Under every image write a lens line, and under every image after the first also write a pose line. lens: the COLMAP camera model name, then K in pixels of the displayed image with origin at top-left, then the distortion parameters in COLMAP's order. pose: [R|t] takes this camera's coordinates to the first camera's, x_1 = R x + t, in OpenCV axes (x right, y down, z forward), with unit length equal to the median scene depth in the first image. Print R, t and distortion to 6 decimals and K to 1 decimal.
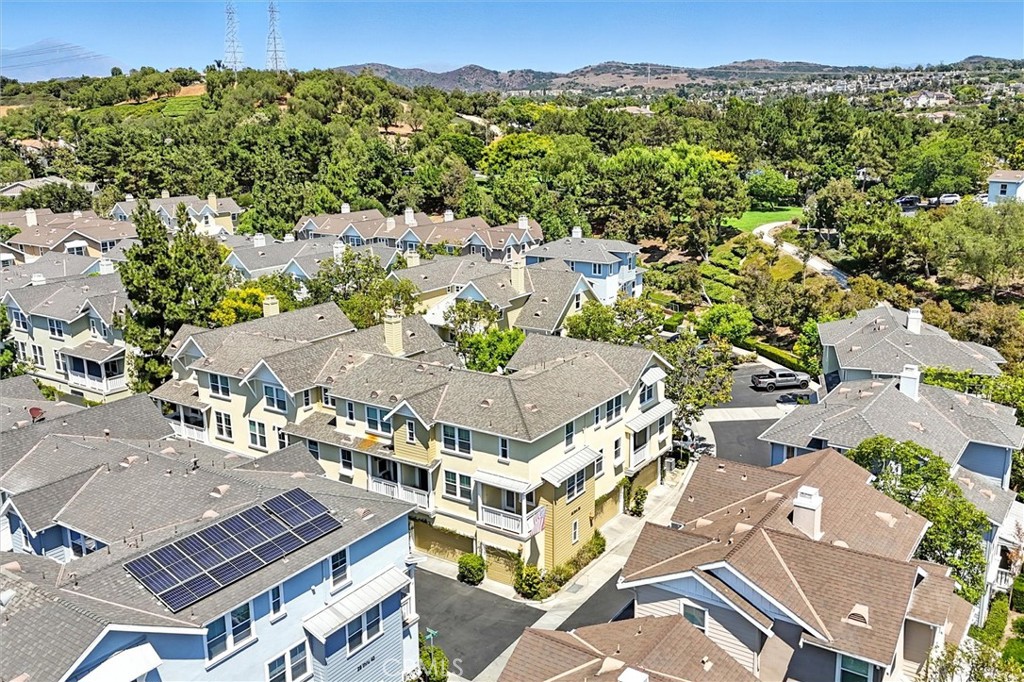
lens RADIAL K [[903.0, 0, 514.9], [0, 903.0, 342.0], [0, 0, 1]] dist [0.057259, -0.054018]
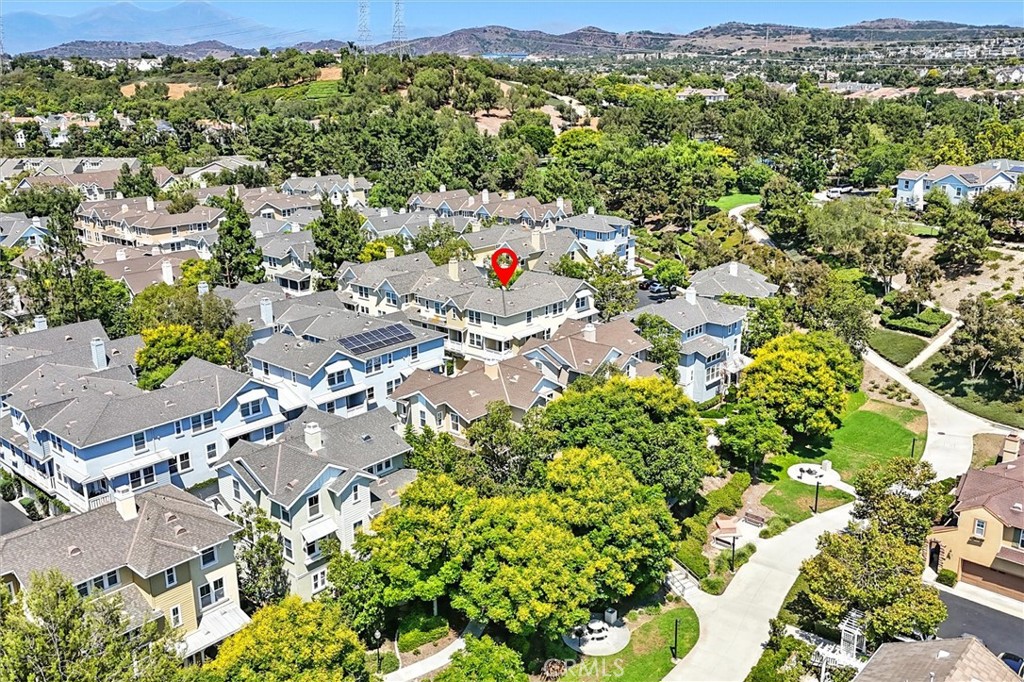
lens RADIAL K [[903.0, 0, 511.8], [0, 903.0, 343.7], [0, 0, 1]] dist [0.057259, -0.054018]
pose [[0.991377, 0.038894, -0.125132, 0.124405], [-0.033308, 0.998366, 0.046433, 0.030611], [0.126734, -0.041864, 0.991053, -0.466062]]
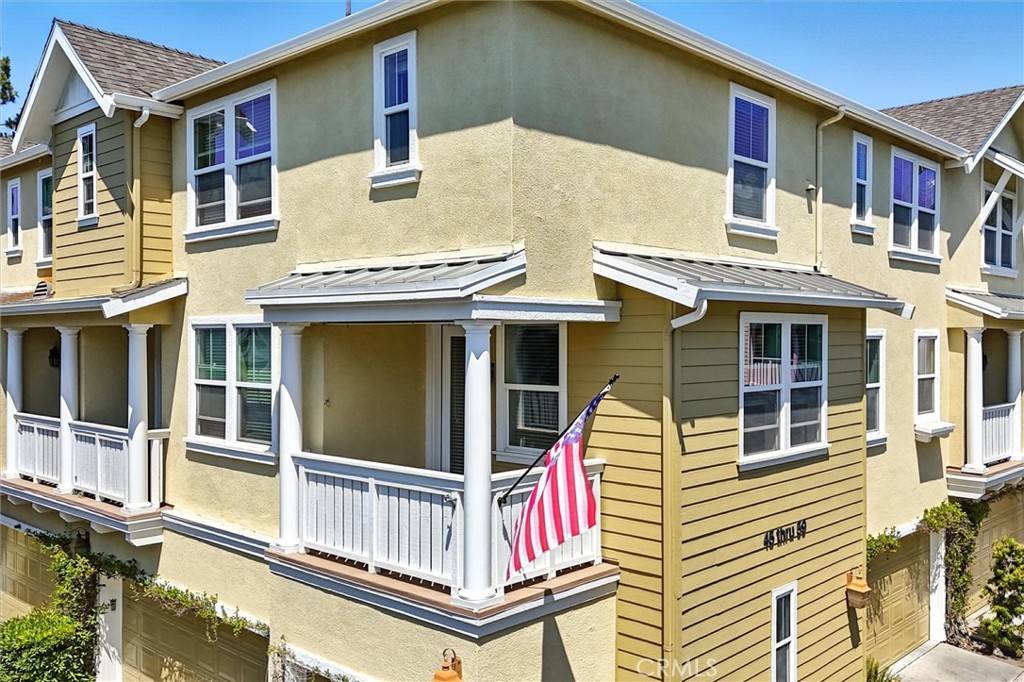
lens RADIAL K [[903.0, 0, 511.6], [0, 903.0, 344.7], [0, 0, 1]] dist [0.057259, -0.054018]
pose [[0.986404, 0.012473, -0.163865, 0.018168], [-0.051239, 0.970753, -0.234549, 0.089229], [0.156146, 0.239757, 0.958194, 0.358315]]
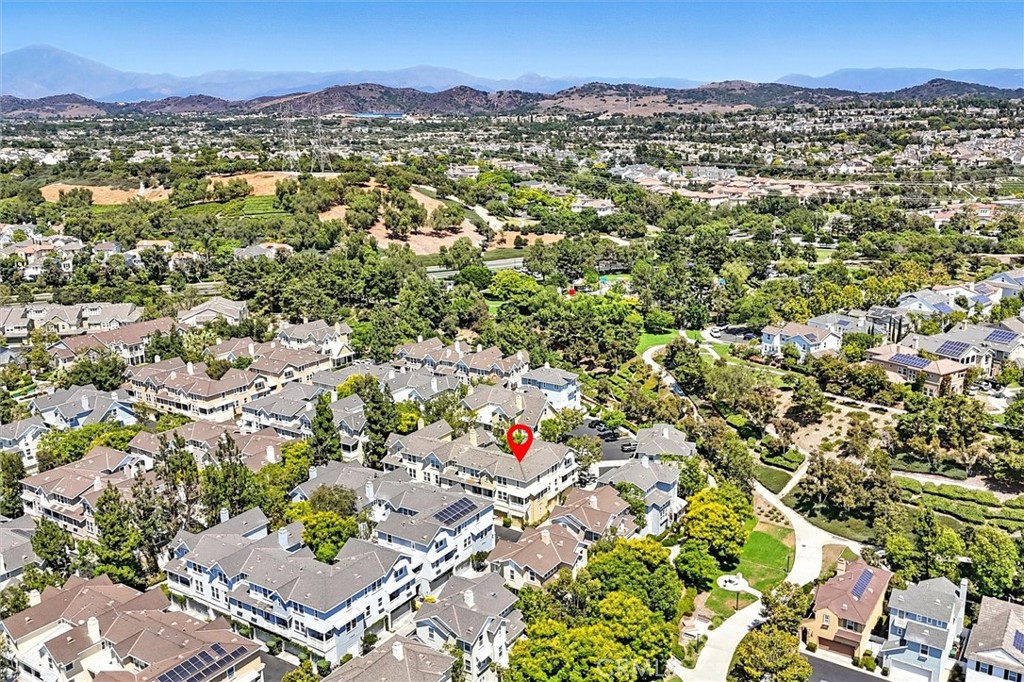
lens RADIAL K [[903.0, 0, 517.2], [0, 903.0, 341.5], [0, 0, 1]] dist [0.057259, -0.054018]
pose [[0.999871, -0.005036, 0.015235, -0.025008], [0.005067, 0.999985, -0.001976, -0.158811], [-0.015225, 0.002053, 0.999882, -0.918007]]
